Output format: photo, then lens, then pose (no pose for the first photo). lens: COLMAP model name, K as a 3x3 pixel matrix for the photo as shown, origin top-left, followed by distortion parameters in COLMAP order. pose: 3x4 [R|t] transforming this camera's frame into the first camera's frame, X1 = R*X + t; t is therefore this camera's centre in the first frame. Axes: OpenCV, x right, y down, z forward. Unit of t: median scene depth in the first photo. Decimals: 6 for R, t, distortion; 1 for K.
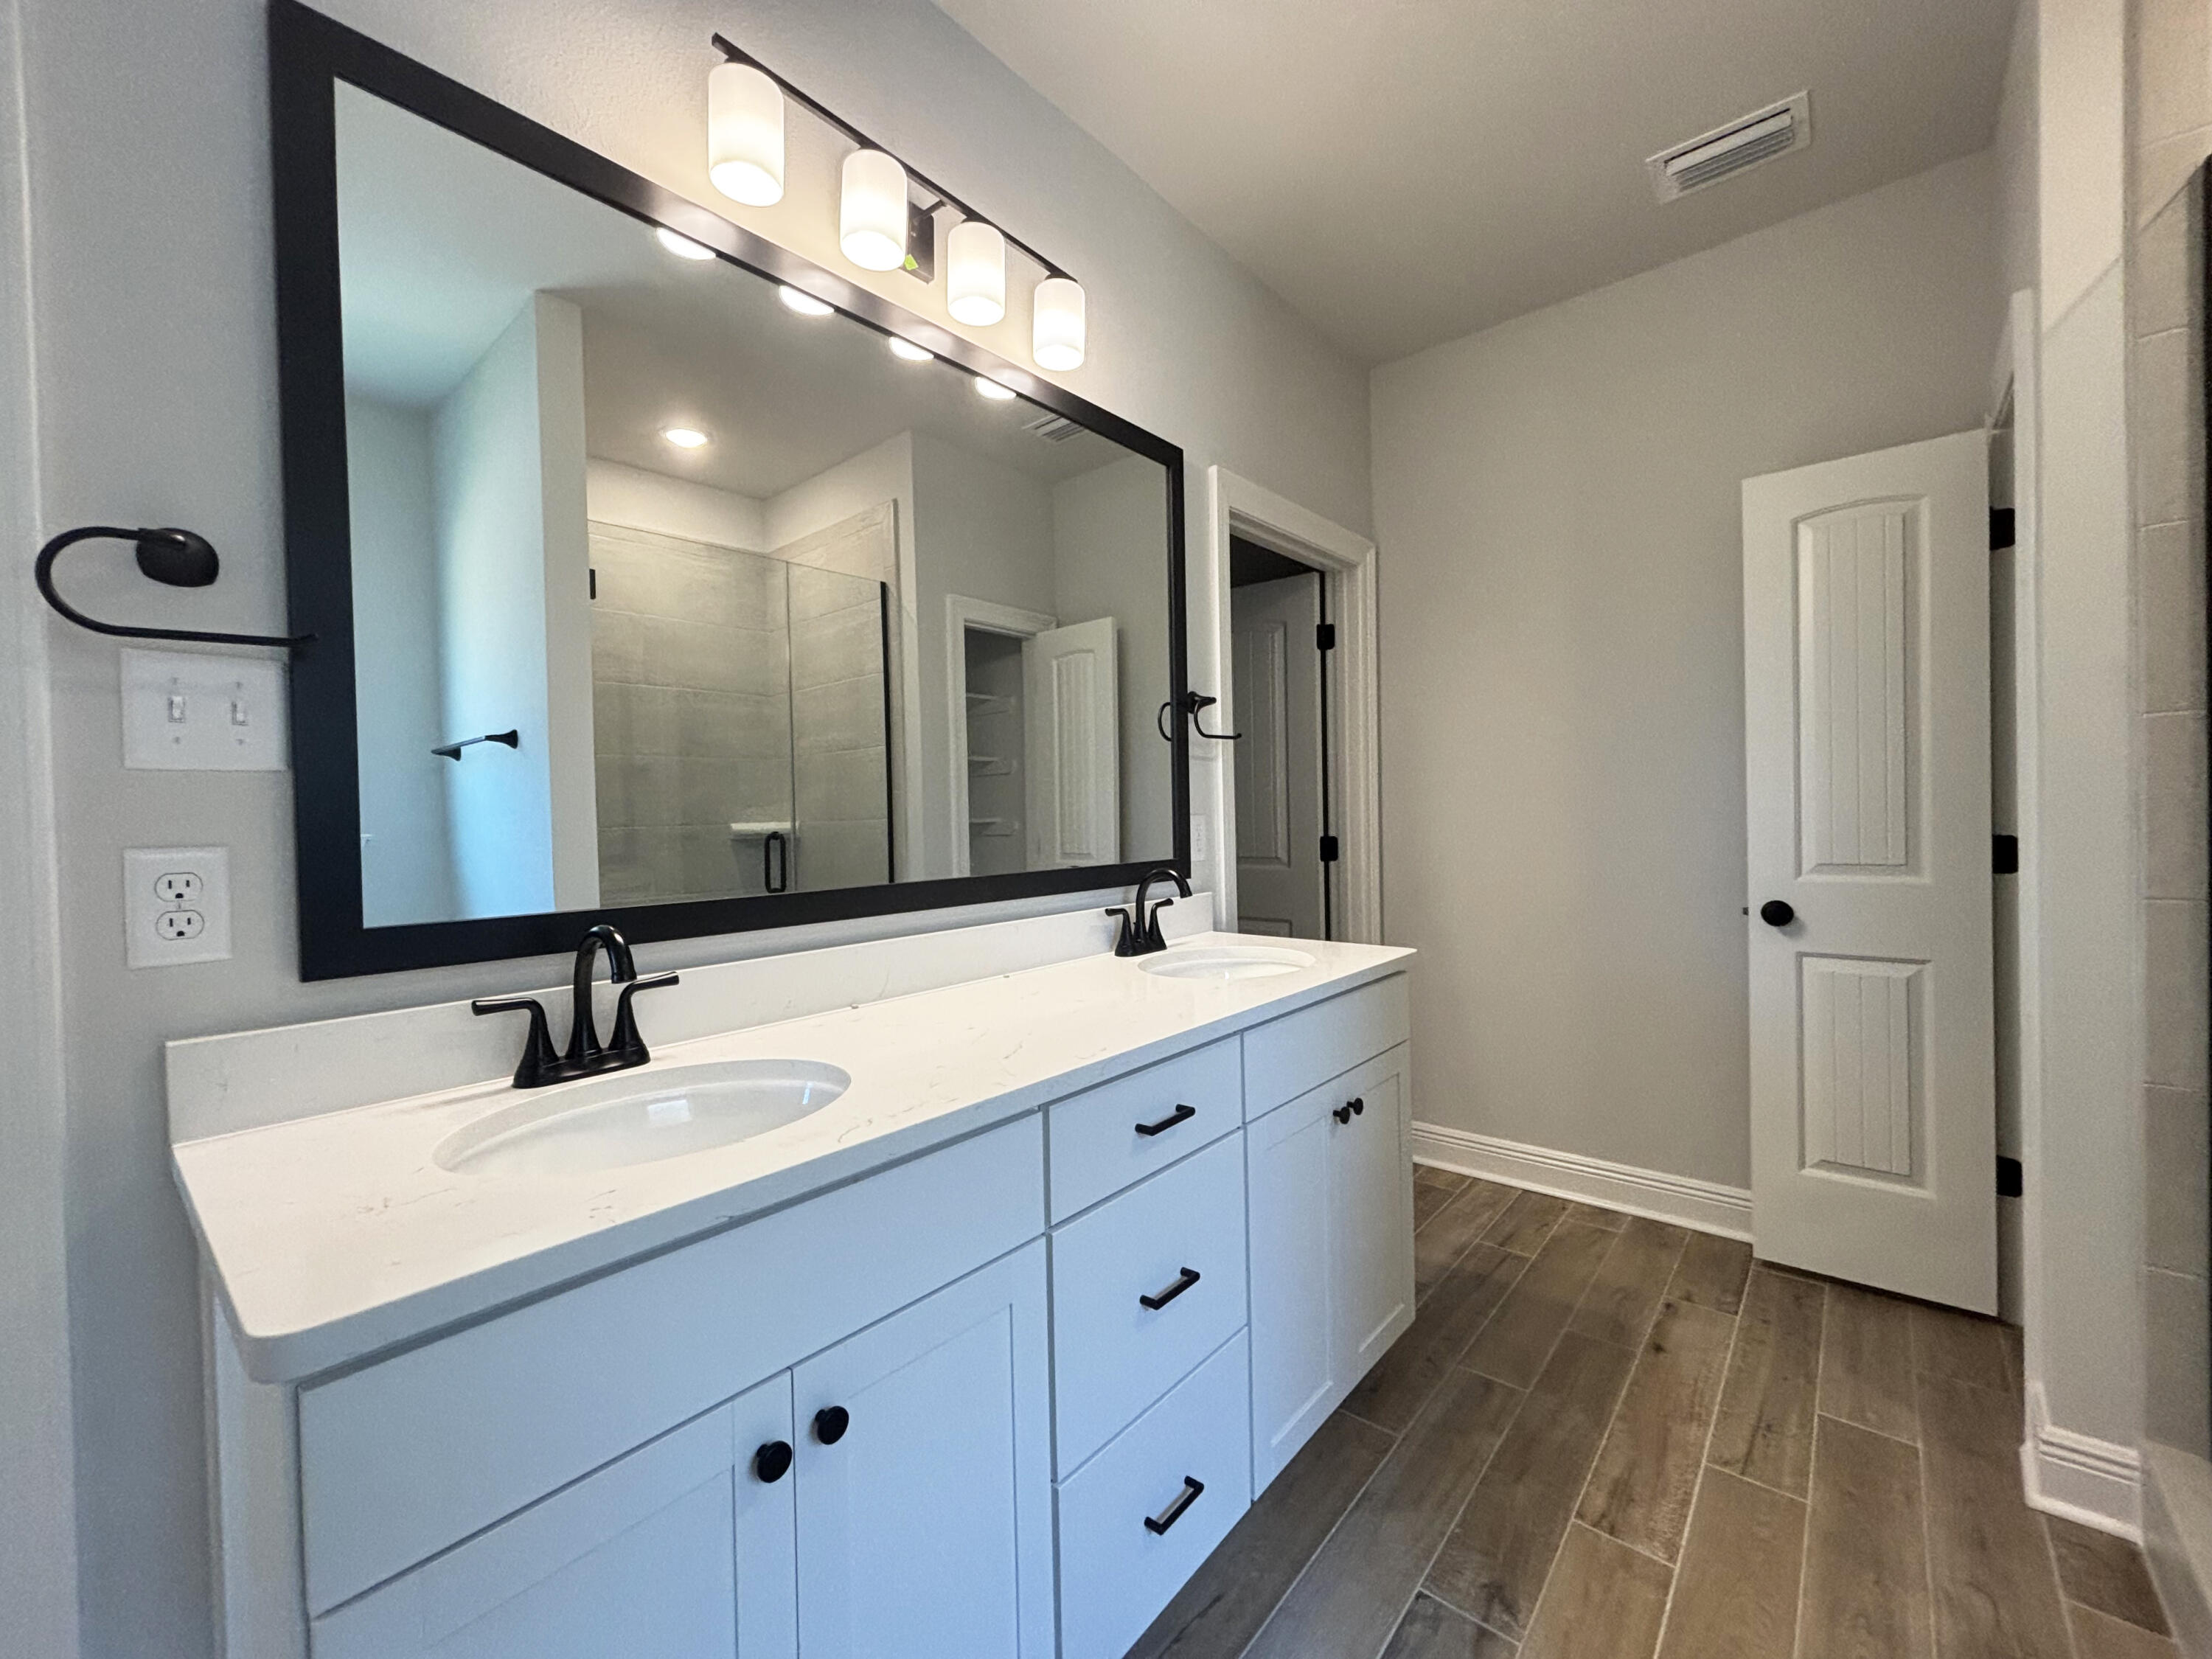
lens RADIAL K [[900.3, 0, 1116.1], [0, 900.3, 824.5], [0, 0, 1]] dist [0.008087, -0.001831]
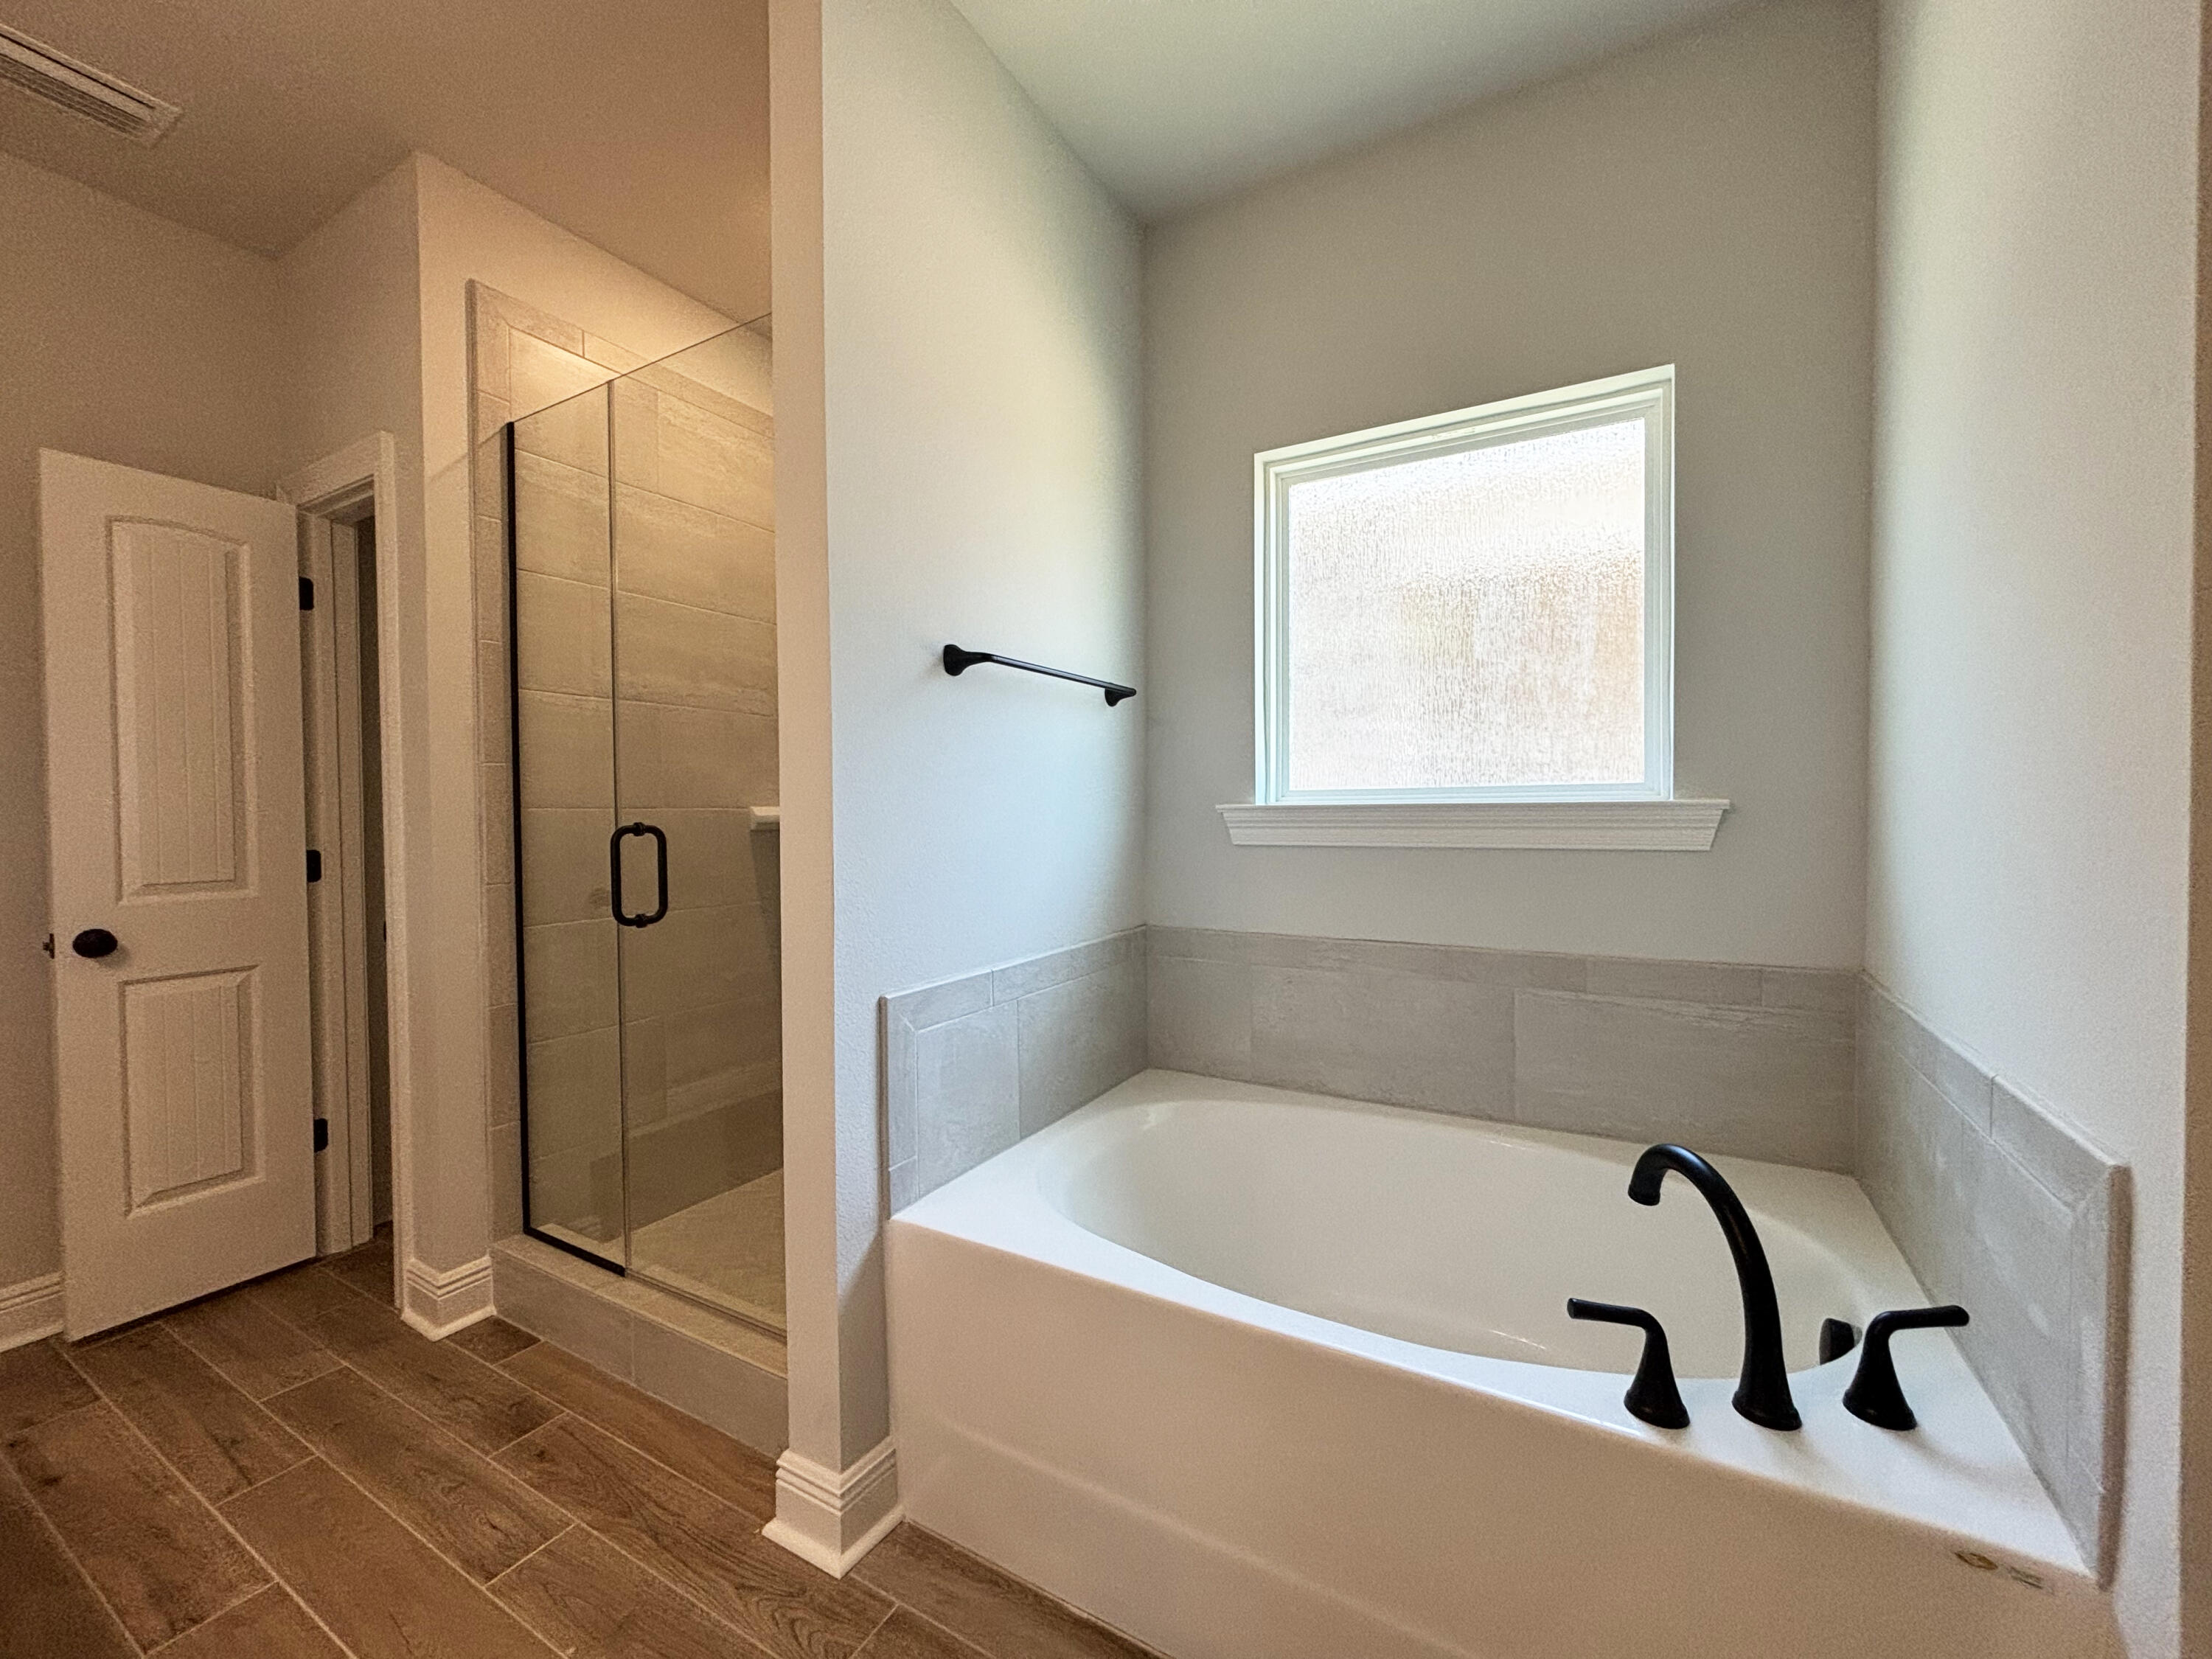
lens RADIAL K [[900.3, 0, 1106.9], [0, 900.3, 827.1], [0, 0, 1]] dist [0.008087, -0.001831]
pose [[-0.188697, 0.003808, 0.982028, -0.400178], [0.025796, 0.999667, 0.001081, 0.007659], [-0.981696, 0.025536, -0.188733, 0.198175]]
